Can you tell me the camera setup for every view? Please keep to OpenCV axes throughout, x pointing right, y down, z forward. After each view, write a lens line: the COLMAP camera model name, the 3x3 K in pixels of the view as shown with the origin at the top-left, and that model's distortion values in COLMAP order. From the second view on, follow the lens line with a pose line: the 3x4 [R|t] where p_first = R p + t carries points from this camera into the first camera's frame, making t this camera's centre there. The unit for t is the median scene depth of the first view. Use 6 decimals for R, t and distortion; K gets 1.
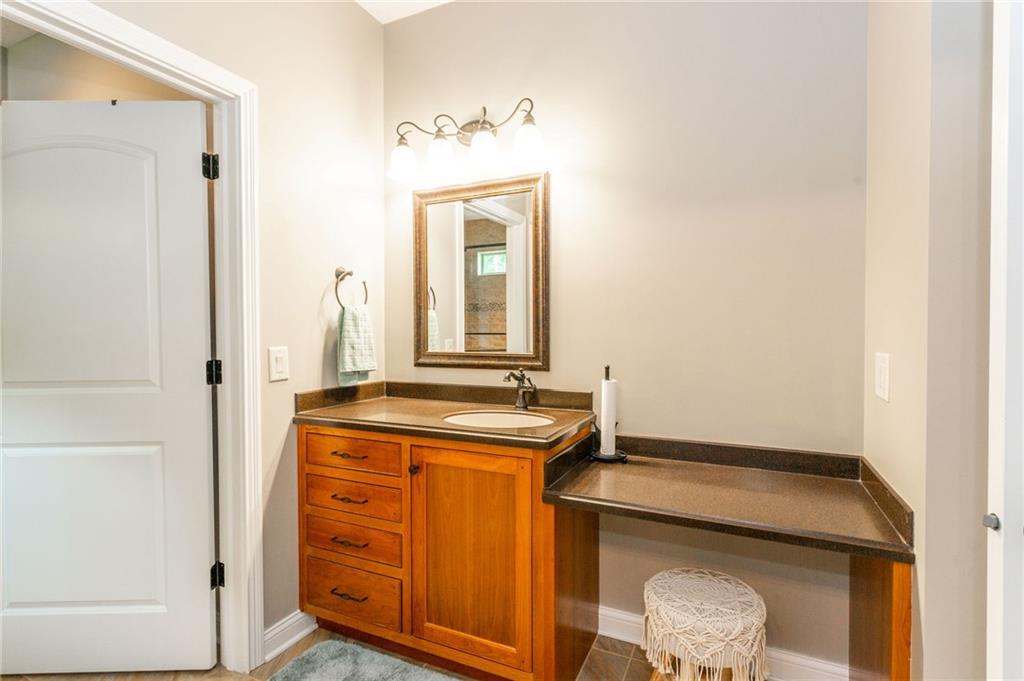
lens RADIAL K [[504.9, 0, 512.0], [0, 504.9, 340.5], [0, 0, 1]] dist [0.001256, 0.000186]
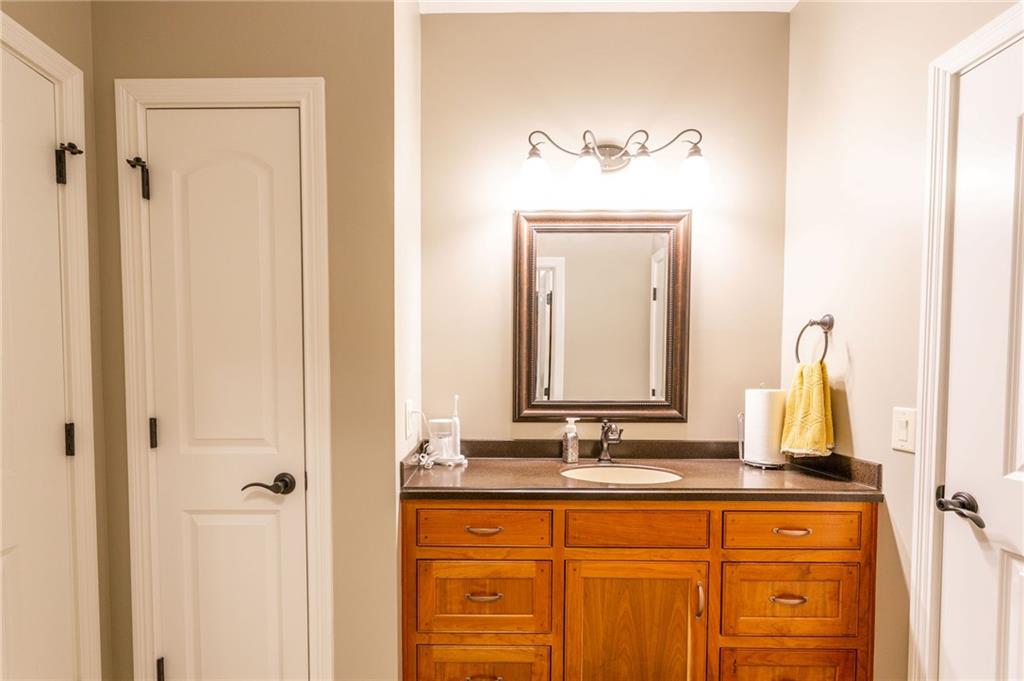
lens RADIAL K [[495.6, 0, 511.8], [0, 495.6, 402.4], [0, 0, 1]] dist [-0.000757, -0.000047]
pose [[0.932220, -0.011493, 0.361708, -0.555269], [0.001080, 0.999579, 0.028978, -0.003606], [-0.361889, -0.026623, 0.931841, 0.234895]]
